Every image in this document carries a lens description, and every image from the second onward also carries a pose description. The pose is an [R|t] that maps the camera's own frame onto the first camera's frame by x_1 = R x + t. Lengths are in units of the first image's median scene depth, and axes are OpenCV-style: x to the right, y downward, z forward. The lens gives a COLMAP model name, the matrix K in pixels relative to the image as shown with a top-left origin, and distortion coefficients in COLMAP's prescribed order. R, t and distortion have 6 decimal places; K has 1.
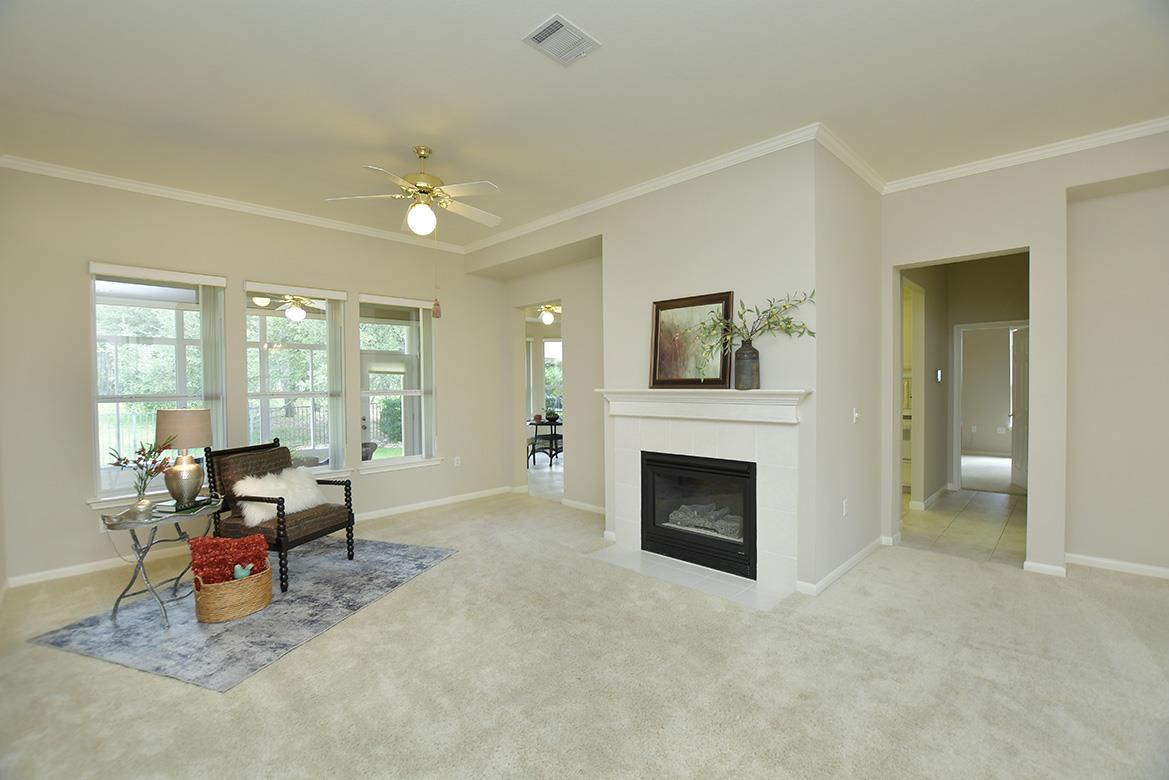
lens RADIAL K [[523.9, 0, 584.6], [0, 523.9, 392.8], [0, 0, 1]] dist [-0.027647, 0.000596]
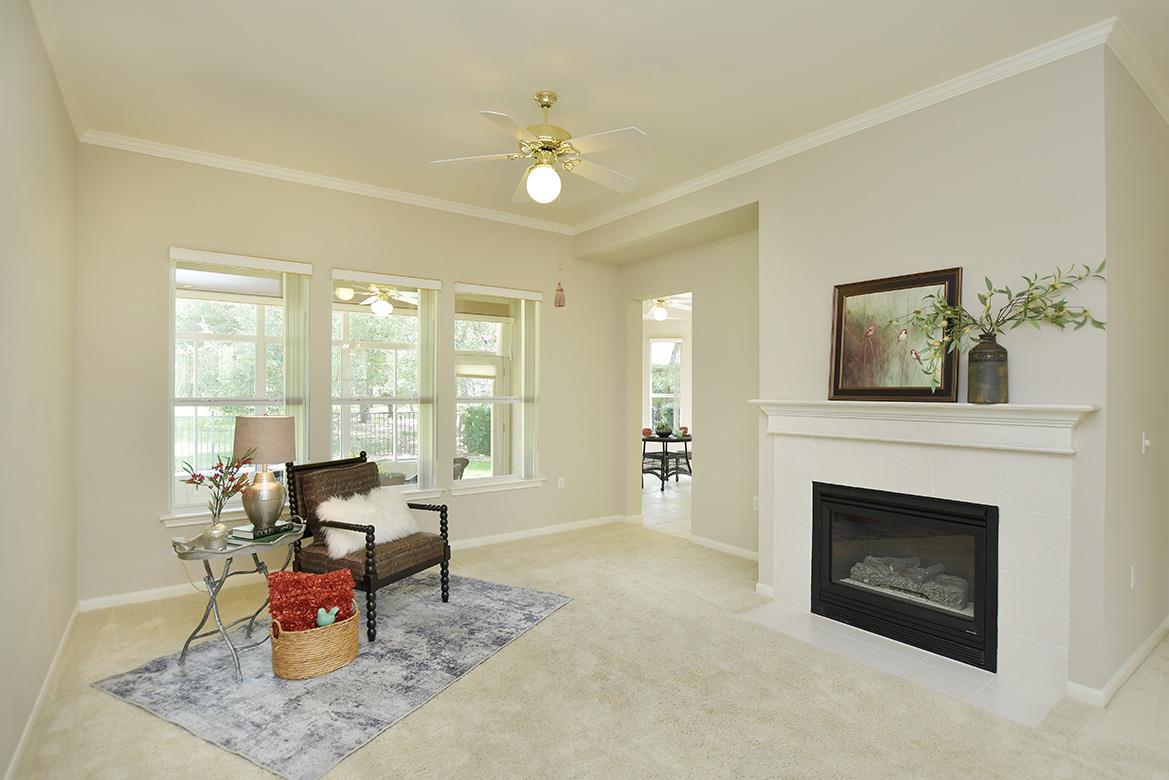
lens RADIAL K [[585.9, 0, 580.5], [0, 585.9, 391.3], [0, 0, 1]] dist [-0.023285, 0.000599]
pose [[0.987336, 0.013528, -0.158065, -0.109397], [-0.016342, 0.999730, -0.016515, -0.000963], [0.157799, 0.018889, 0.987291, 0.129548]]
